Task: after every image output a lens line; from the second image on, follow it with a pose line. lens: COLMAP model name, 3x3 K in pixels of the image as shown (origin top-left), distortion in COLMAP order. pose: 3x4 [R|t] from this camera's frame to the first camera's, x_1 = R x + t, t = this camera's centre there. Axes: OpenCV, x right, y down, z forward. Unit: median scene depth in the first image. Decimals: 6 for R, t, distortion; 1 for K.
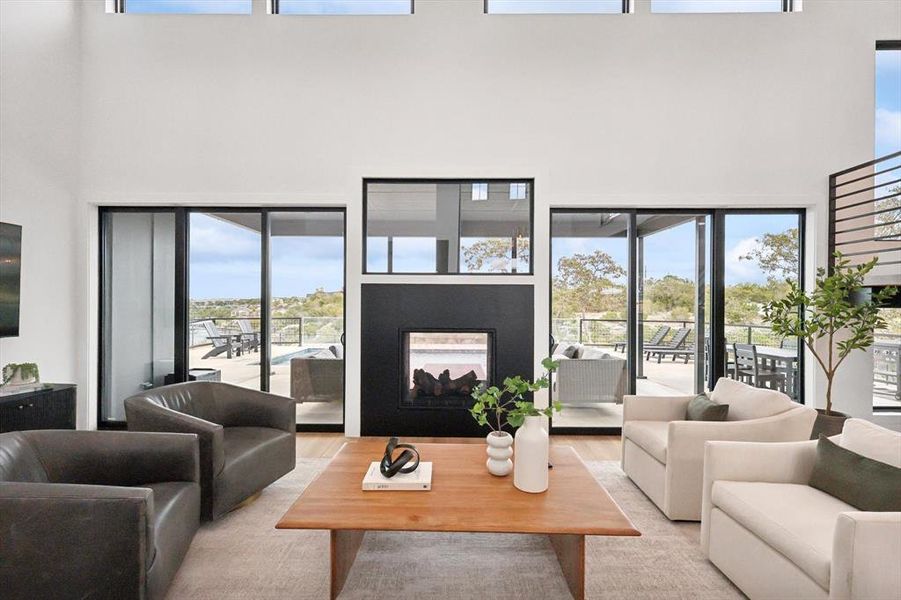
lens RADIAL K [[397.8, 0, 456.3], [0, 397.8, 304.1], [0, 0, 1]] dist [0.001088, -0.000726]
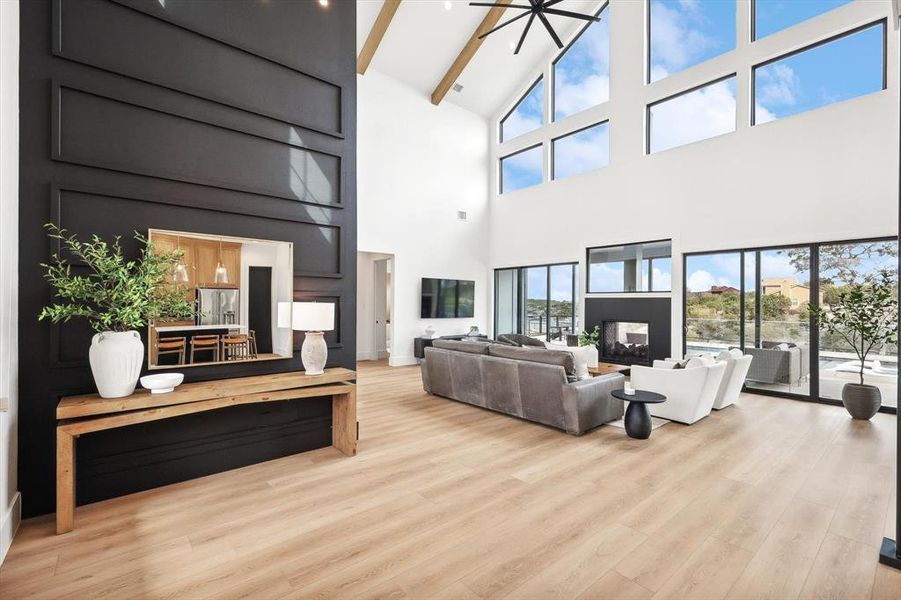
lens RADIAL K [[397.8, 0, 451.7], [0, 397.8, 299.5], [0, 0, 1]] dist [0.001088, -0.000726]
pose [[0.653501, -0.005708, -0.756904, 0.893561], [-0.004661, 0.999922, -0.011565, -0.014731], [0.756911, 0.011086, 0.653424, -0.916271]]
